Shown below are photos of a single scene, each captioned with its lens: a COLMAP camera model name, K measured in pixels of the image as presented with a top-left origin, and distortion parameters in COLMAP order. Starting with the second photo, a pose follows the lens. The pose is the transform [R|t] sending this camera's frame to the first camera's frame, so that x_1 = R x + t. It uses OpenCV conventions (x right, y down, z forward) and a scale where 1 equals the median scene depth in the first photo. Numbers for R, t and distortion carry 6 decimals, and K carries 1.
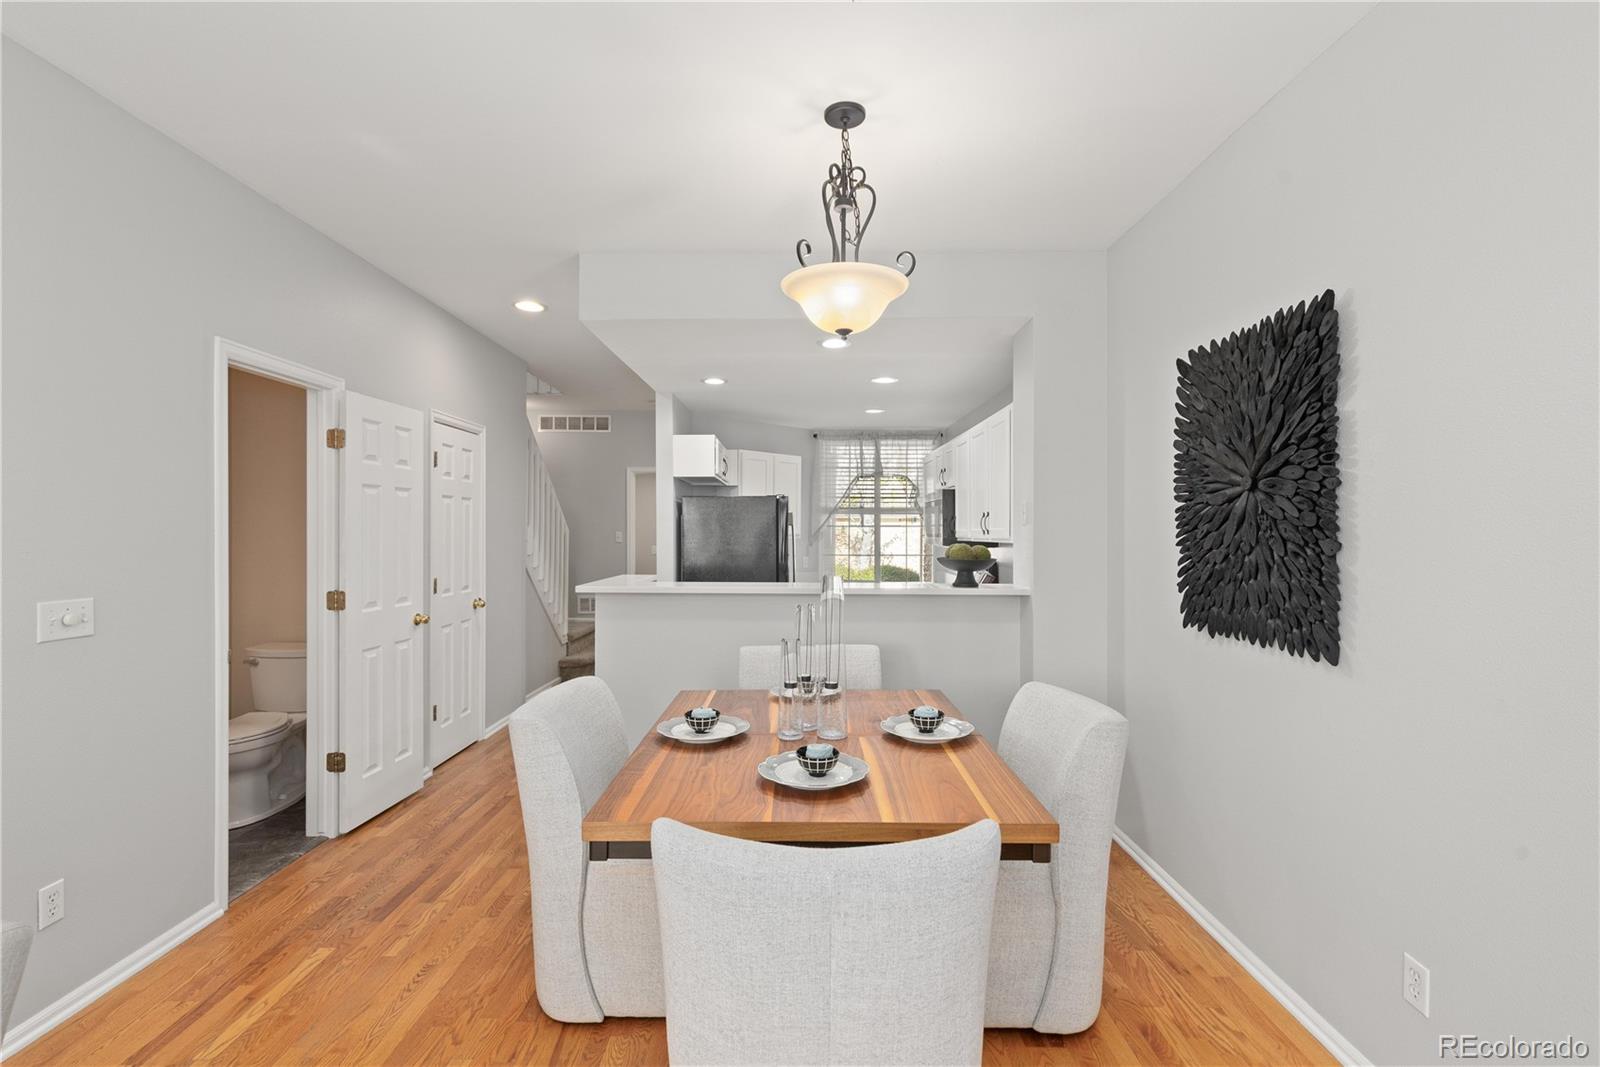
lens RADIAL K [[726.8, 0, 797.3], [0, 726.8, 530.0], [0, 0, 1]] dist [0.005161, -0.000551]
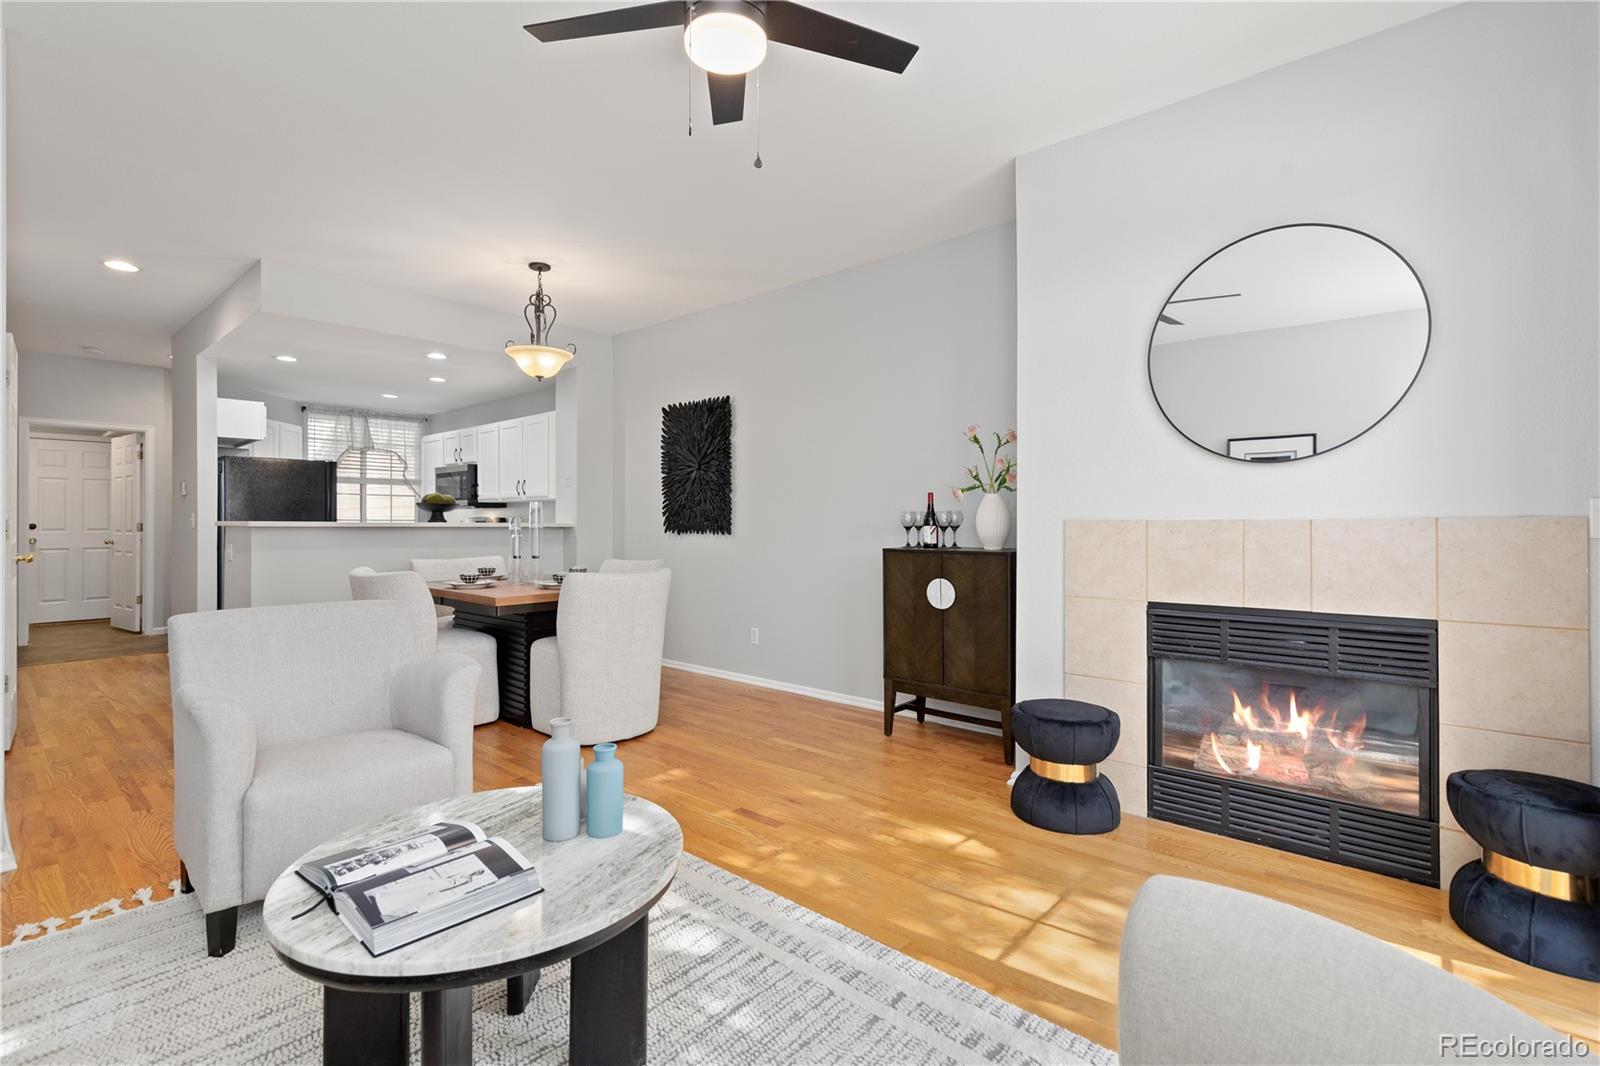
lens RADIAL K [[726.8, 0, 797.3], [0, 726.8, 529.5], [0, 0, 1]] dist [0.005161, -0.000551]
pose [[0.659645, -0.007040, 0.751544, -0.956726], [-0.001934, 0.999937, 0.011063, 0.115572], [-0.751575, -0.008751, 0.659590, -0.823974]]
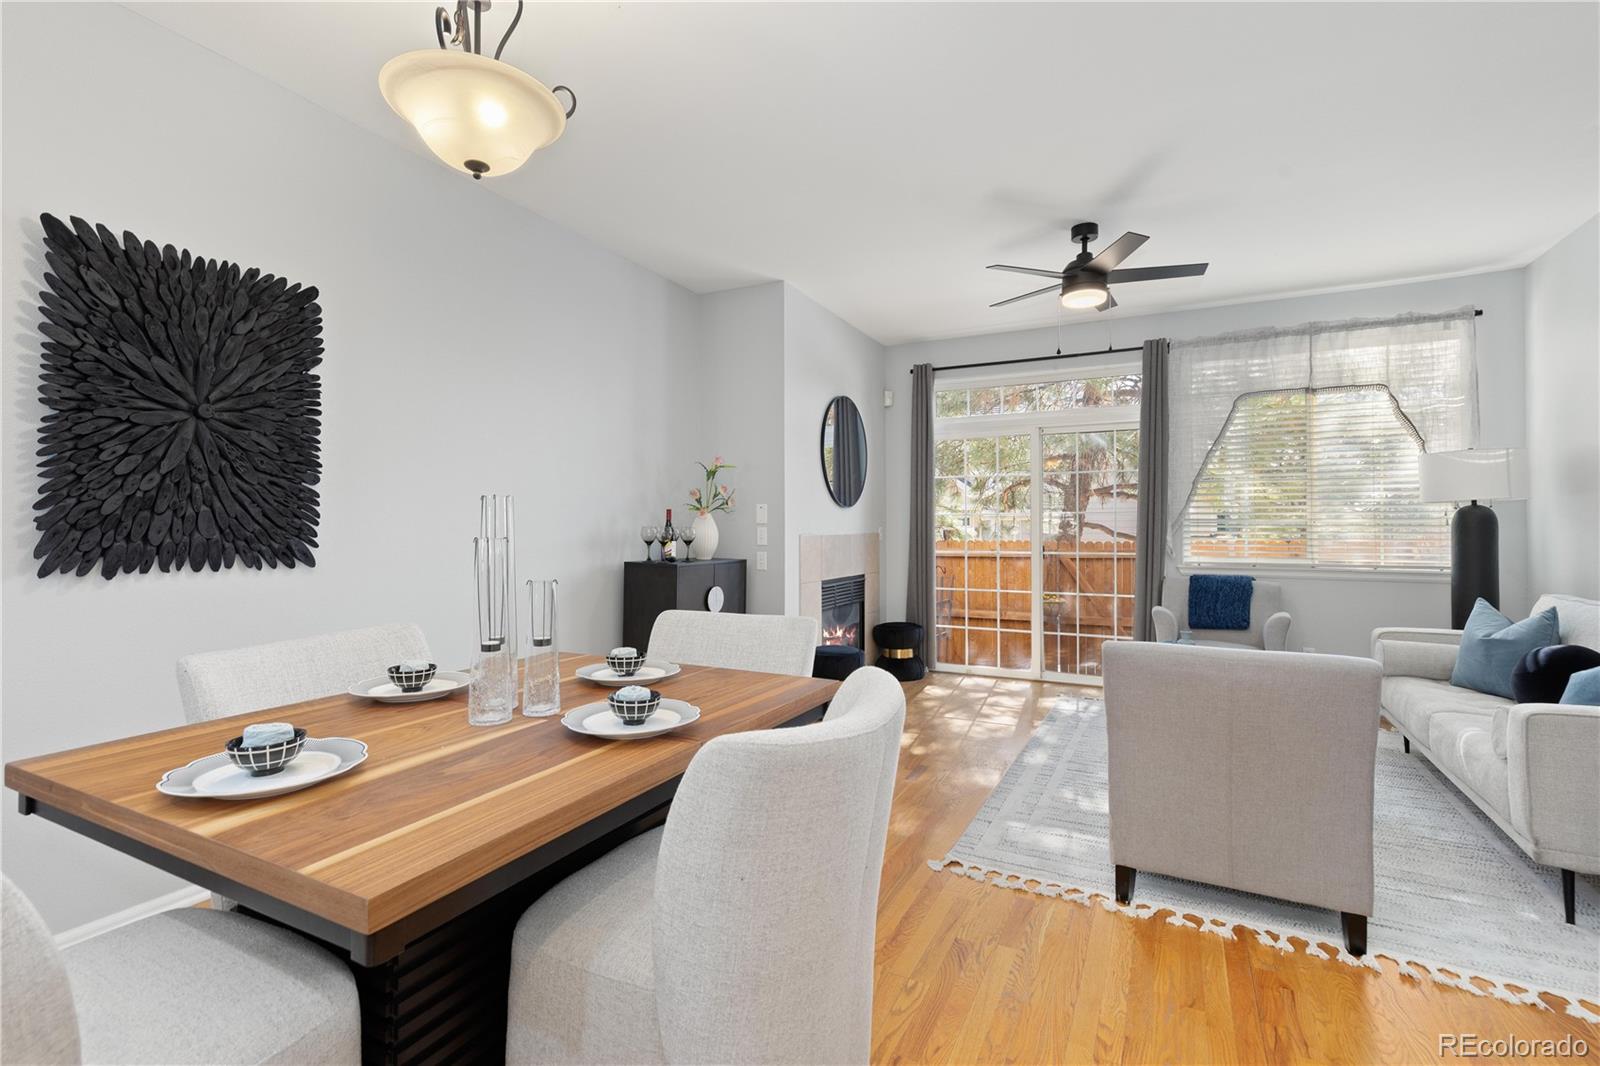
lens RADIAL K [[731.1, 0, 791.7], [0, 731.1, 520.0], [0, 0, 1]] dist [0.002871, 0.000475]
pose [[-0.888322, 0.000657, 0.459220, -0.566726], [-0.005085, 0.999924, -0.011266, 0.093165], [-0.459192, -0.012343, -0.888251, 1.515724]]
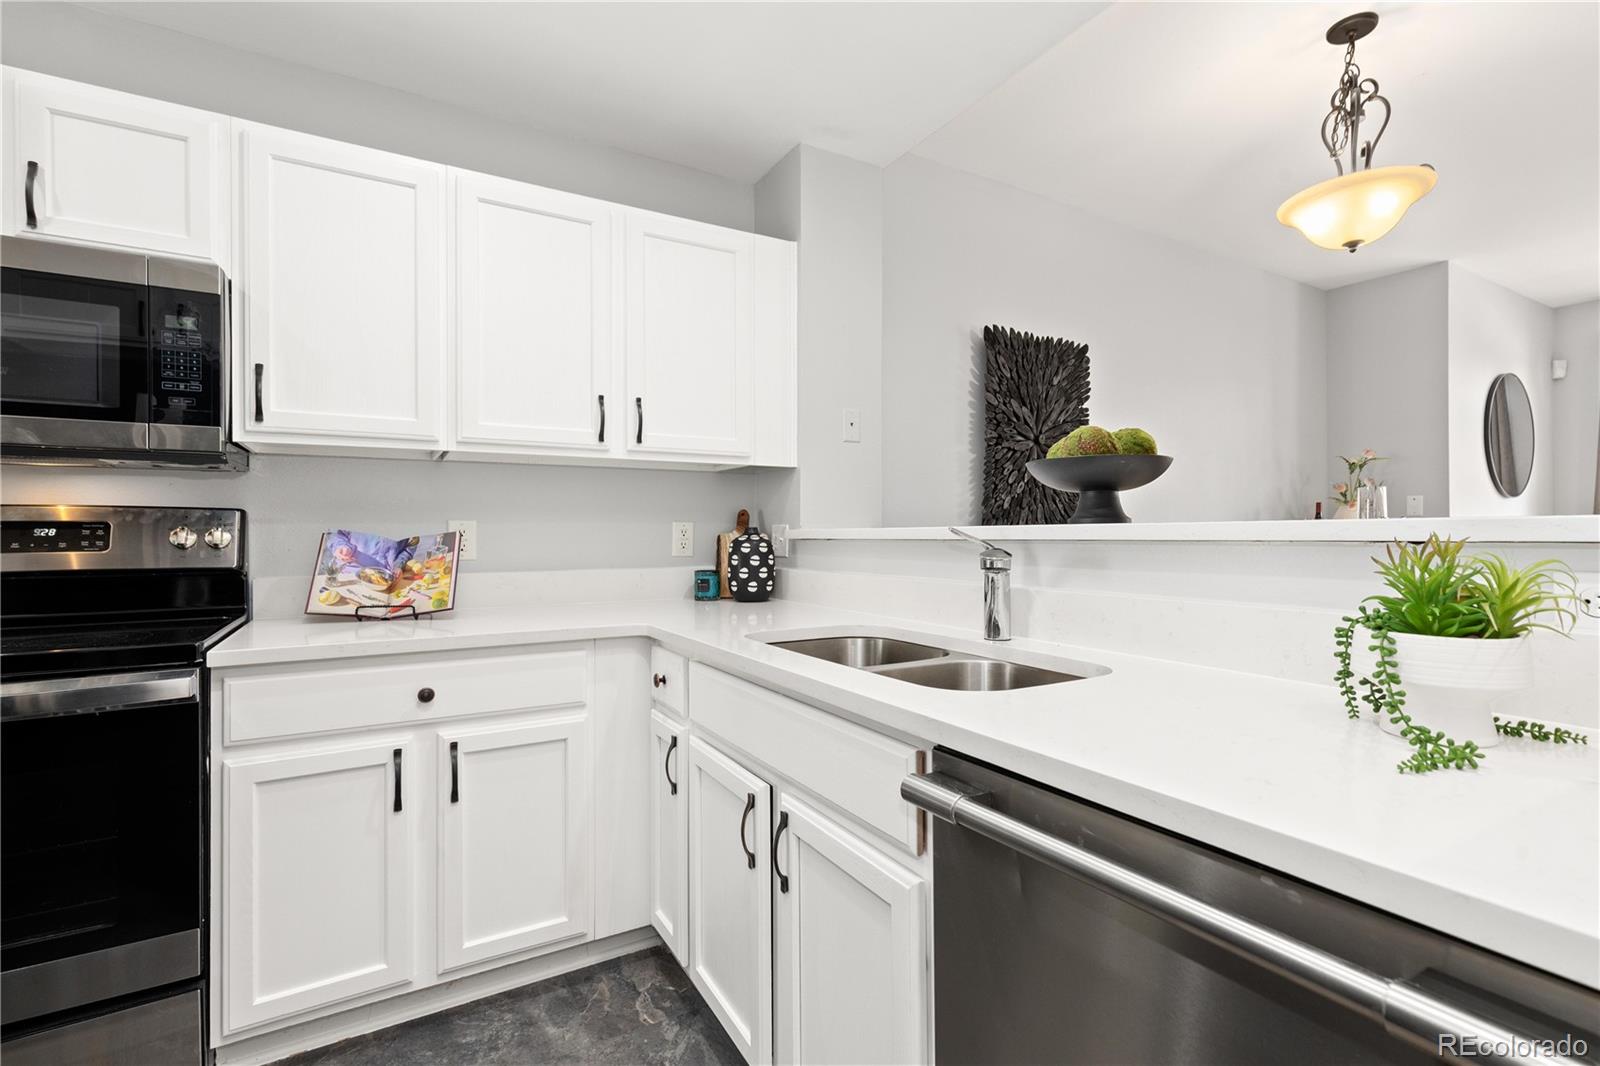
lens RADIAL K [[726.8, 0, 797.3], [0, 726.8, 529.5], [0, 0, 1]] dist [0.005161, -0.000551]
pose [[-0.504587, 0.003656, 0.863353, -0.421032], [-0.000483, 0.999990, -0.004517, 0.127249], [-0.863361, -0.002697, -0.504580, 2.176886]]
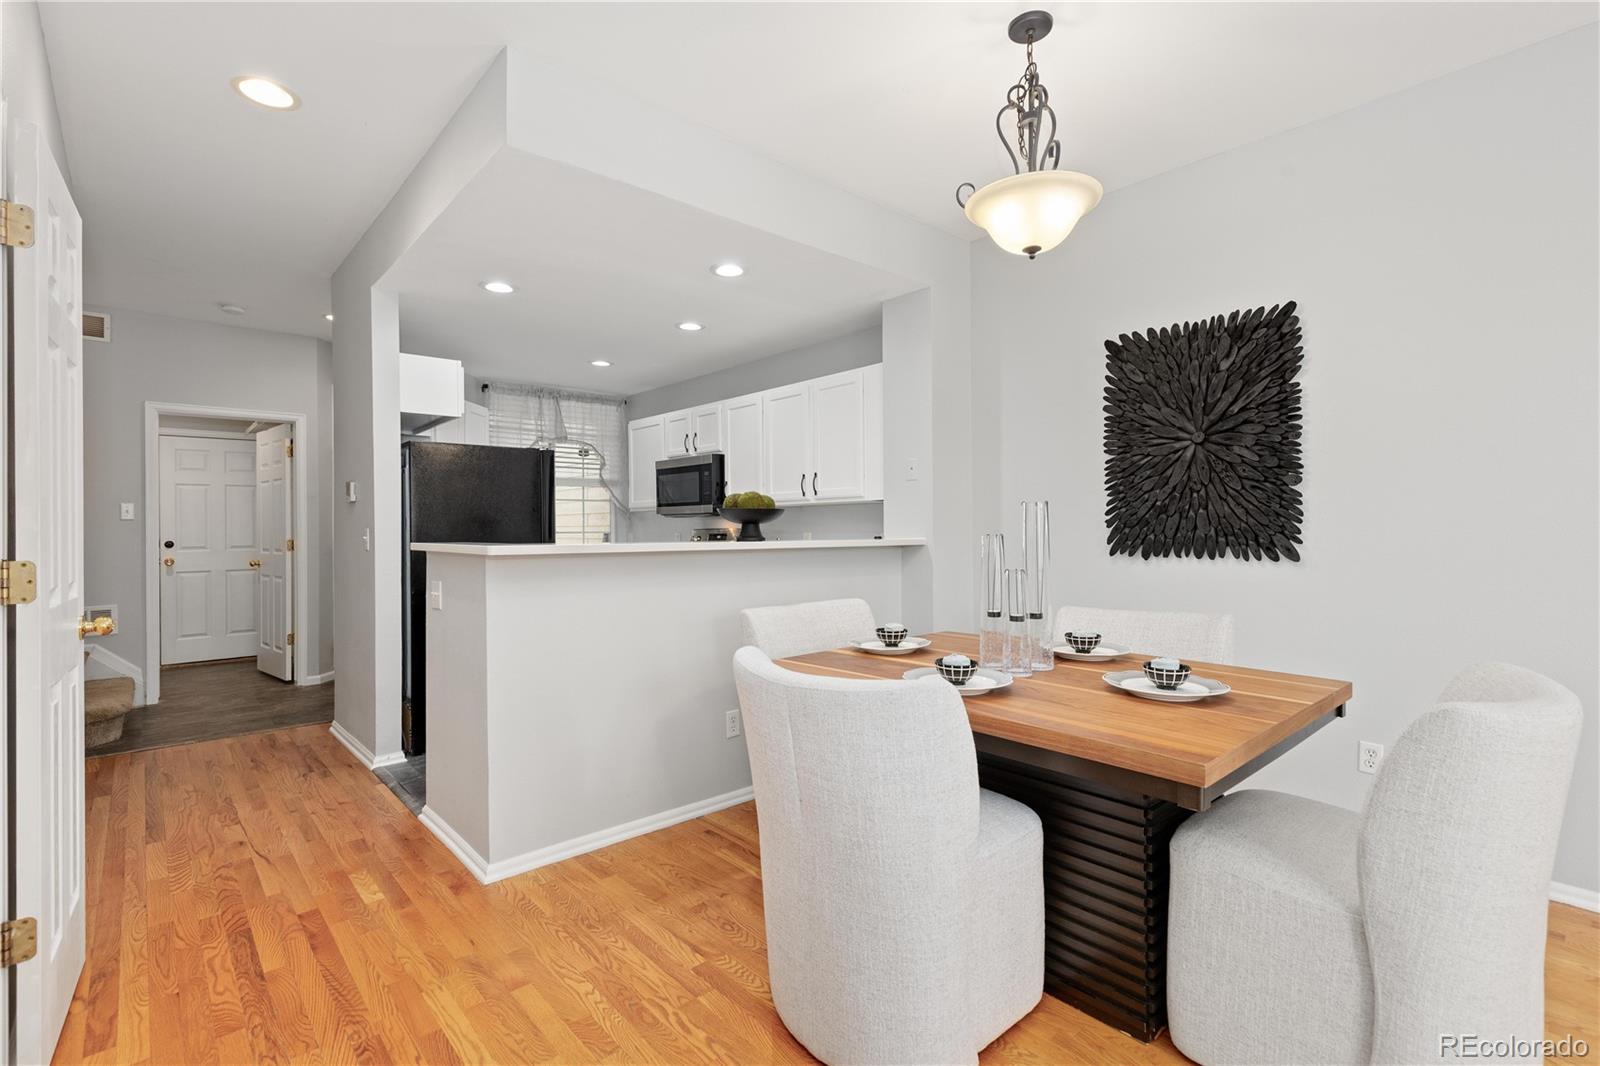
lens RADIAL K [[726.8, 0, 797.3], [0, 726.8, 529.5], [0, 0, 1]] dist [0.005161, -0.000551]
pose [[0.745094, -0.008631, 0.666904, -0.818811], [0.006772, 0.999963, 0.005377, 0.091436], [-0.666926, 0.000510, 0.745124, 0.491083]]
